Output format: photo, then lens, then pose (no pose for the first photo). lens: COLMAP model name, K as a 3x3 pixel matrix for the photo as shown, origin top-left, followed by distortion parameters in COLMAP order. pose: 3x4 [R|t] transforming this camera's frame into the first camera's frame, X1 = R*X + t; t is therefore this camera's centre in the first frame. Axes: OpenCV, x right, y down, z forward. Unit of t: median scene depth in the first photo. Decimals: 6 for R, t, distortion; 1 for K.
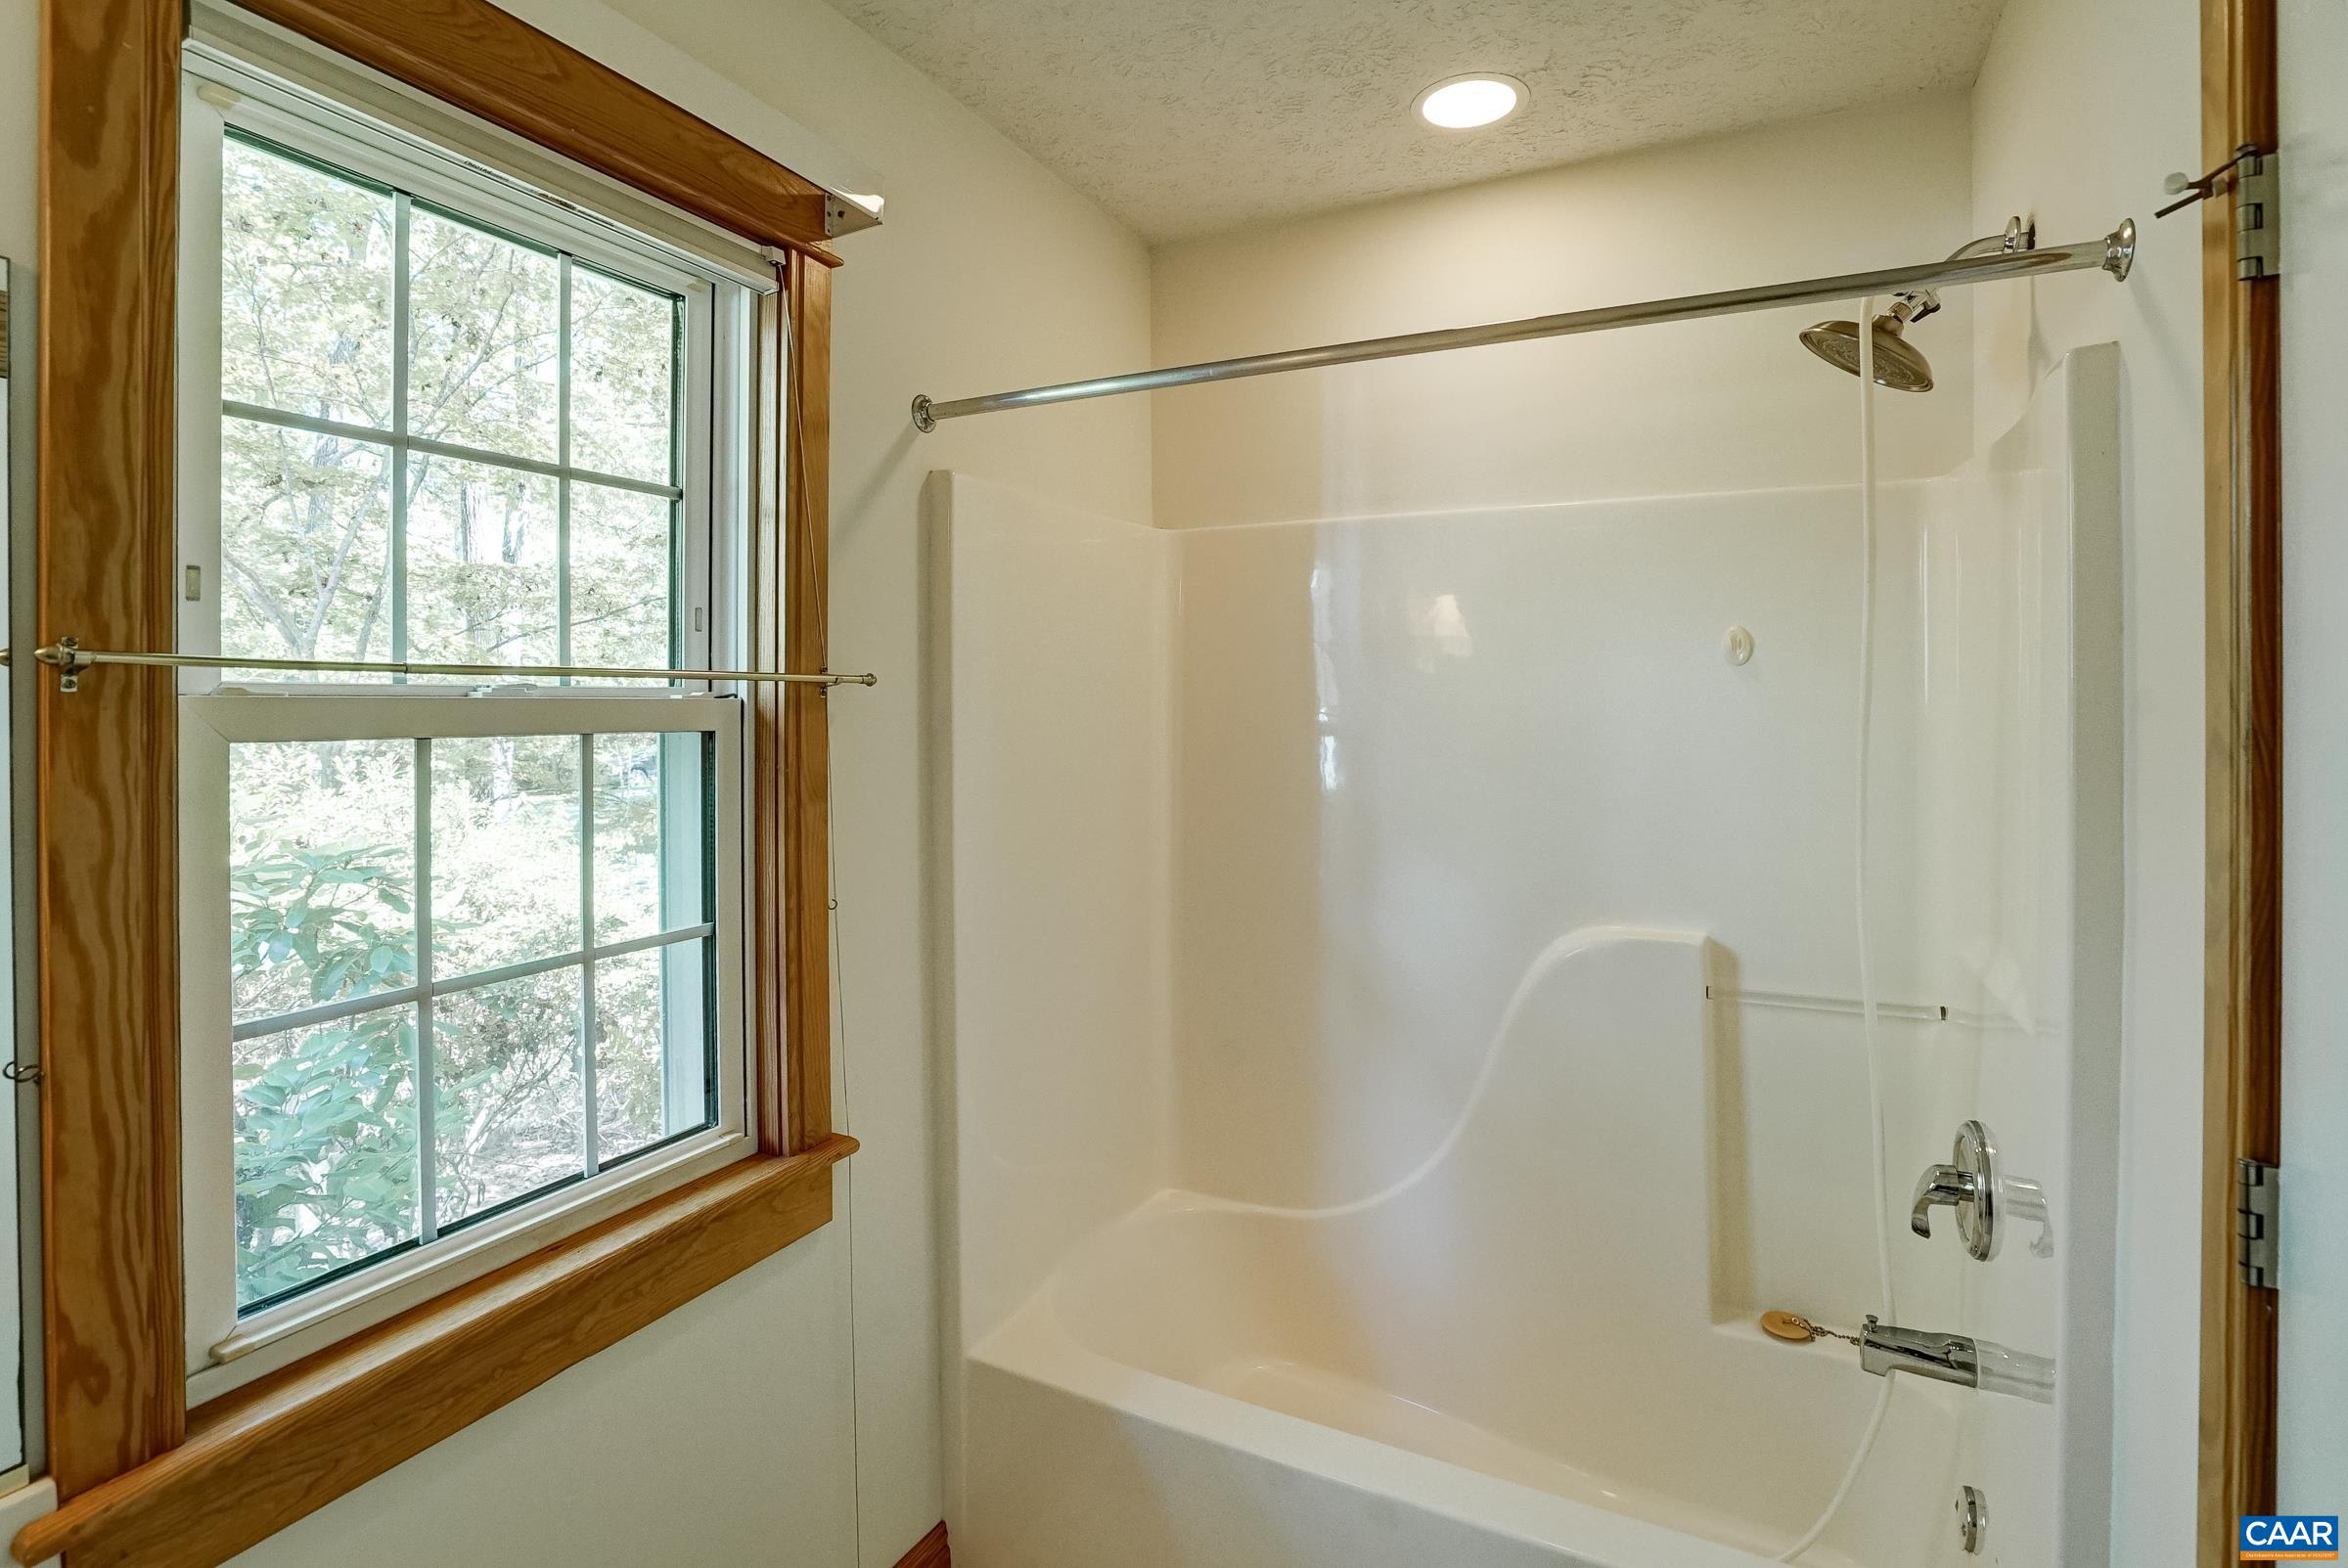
lens RADIAL K [[1136.5, 0, 1143.3], [0, 1136.5, 716.0], [0, 0, 1]] dist [-0.057461, 0.019505]
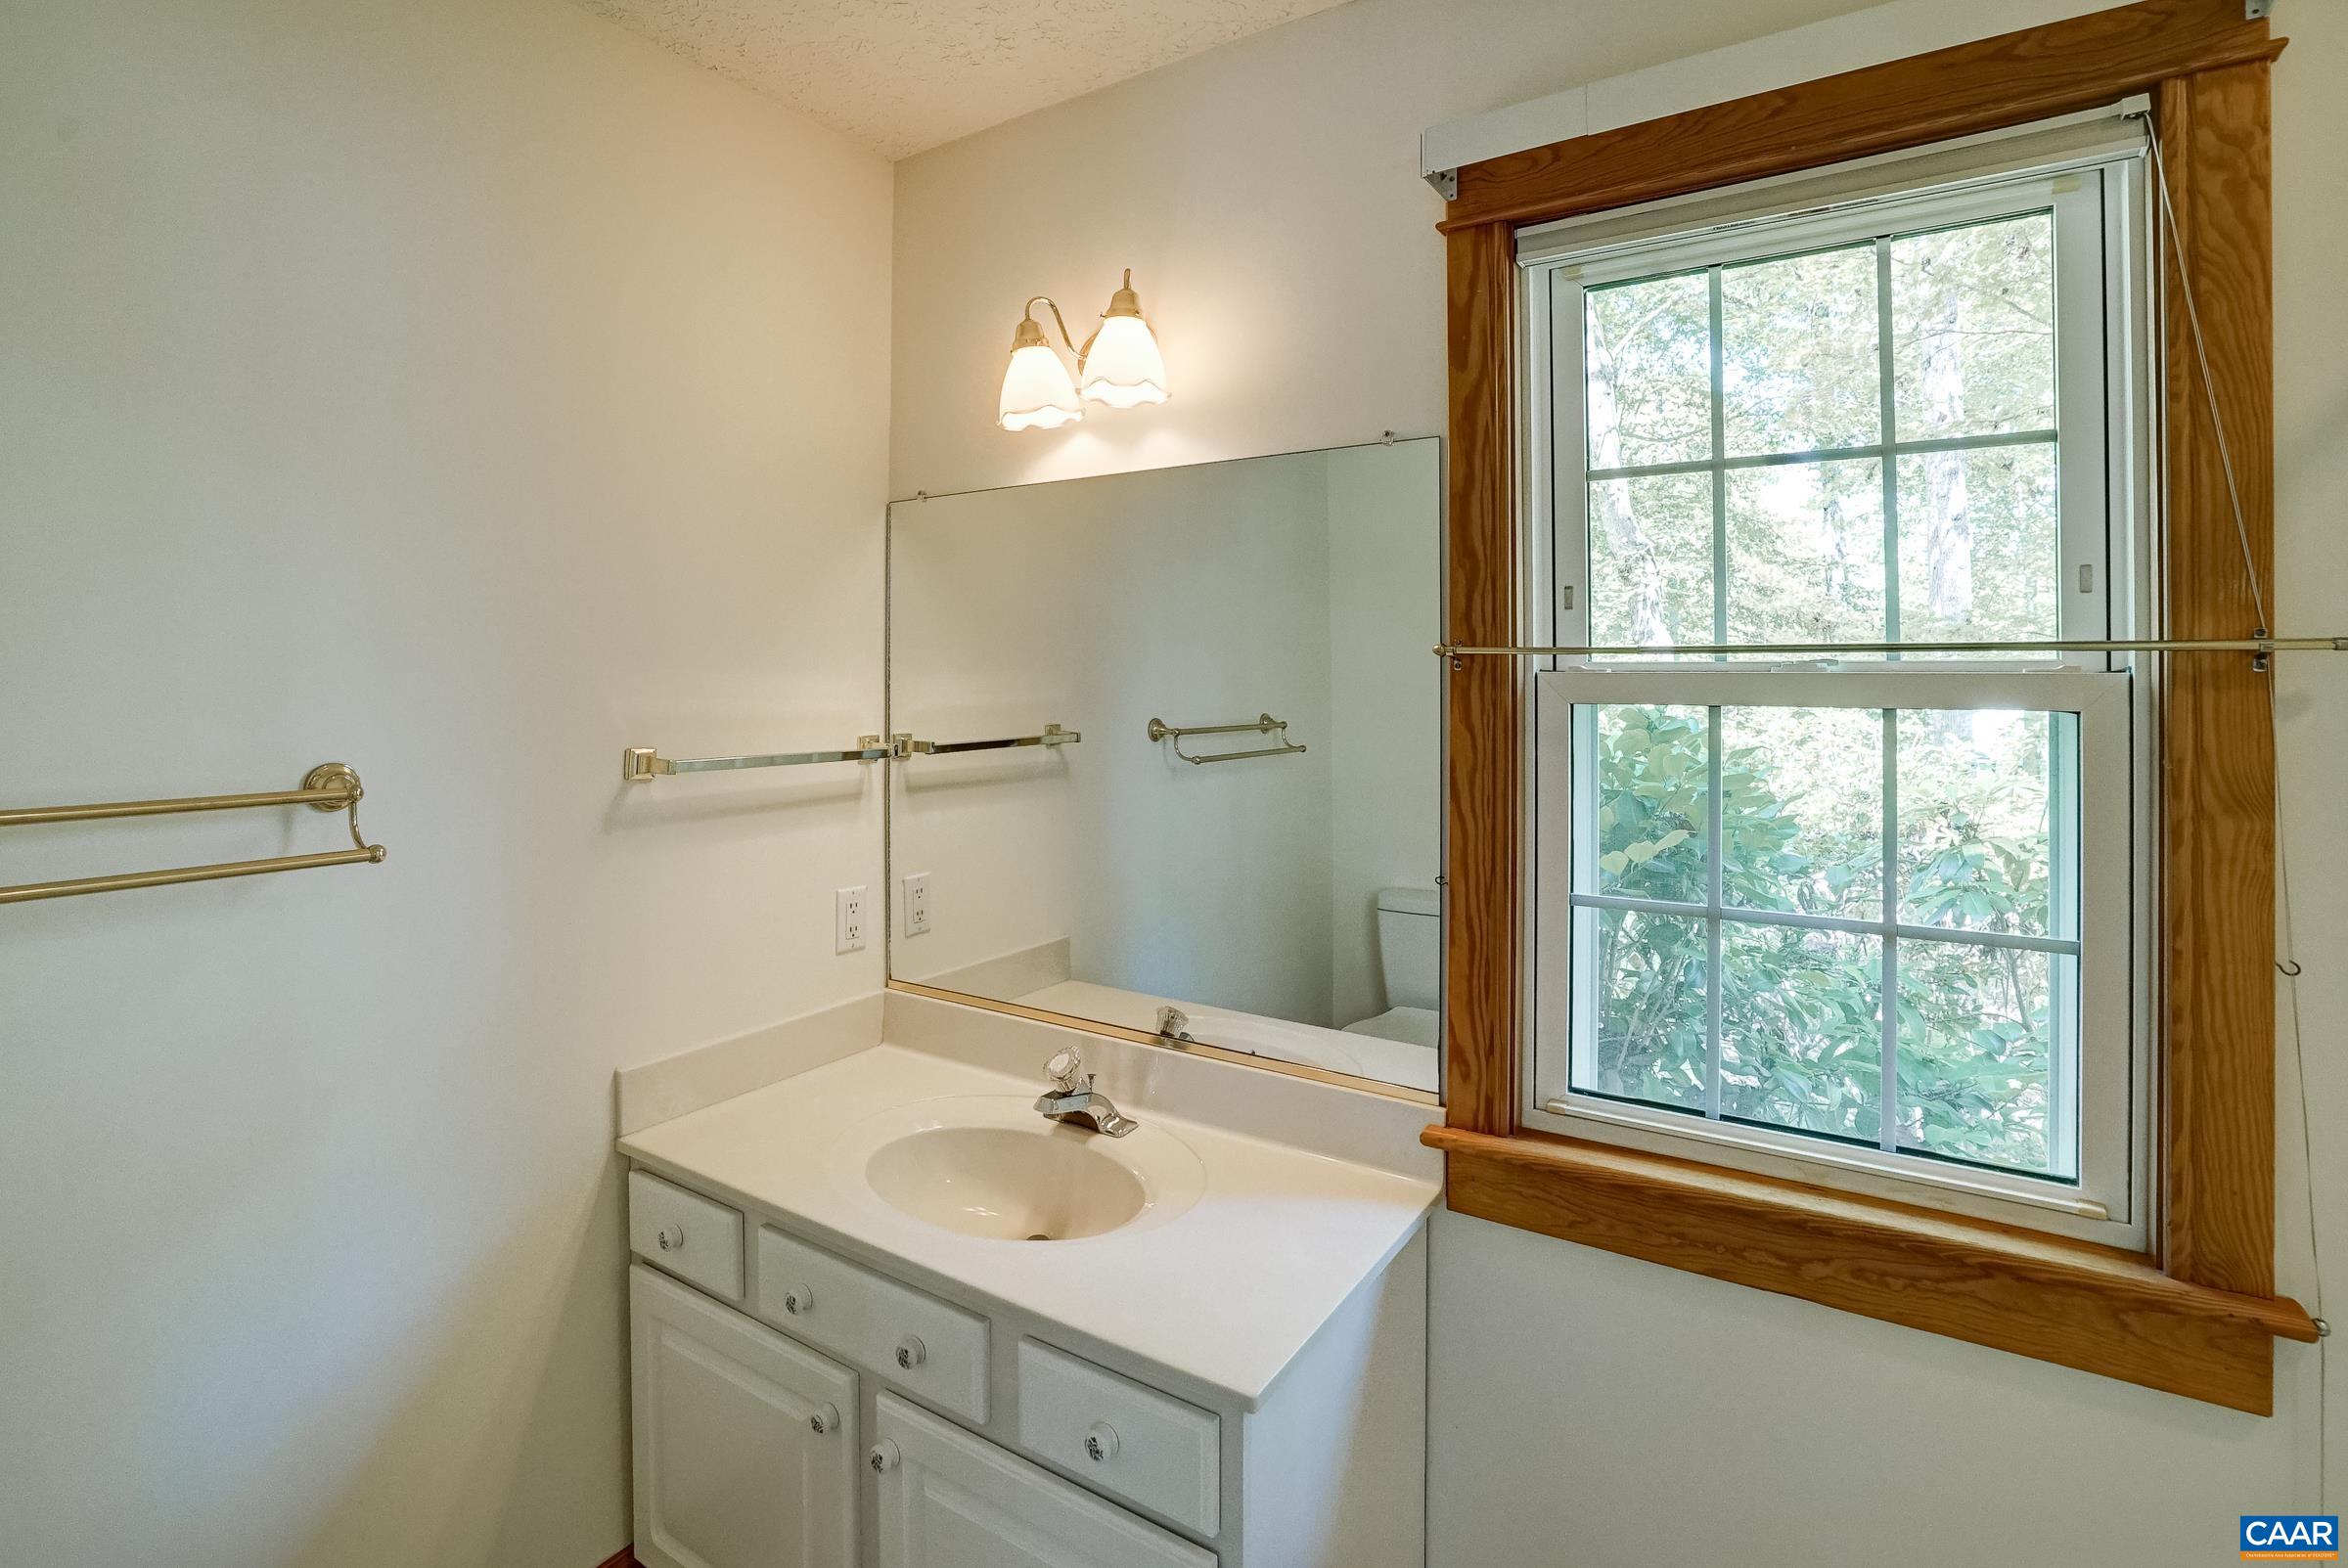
lens RADIAL K [[1136.5, 0, 1201.5], [0, 1136.5, 677.8], [0, 0, 1]] dist [-0.057461, 0.019505]
pose [[-0.087279, 0.002688, -0.996180, 0.608725], [-0.011032, 0.999932, 0.003665, -0.009149], [0.996123, 0.011310, -0.087243, 0.521601]]
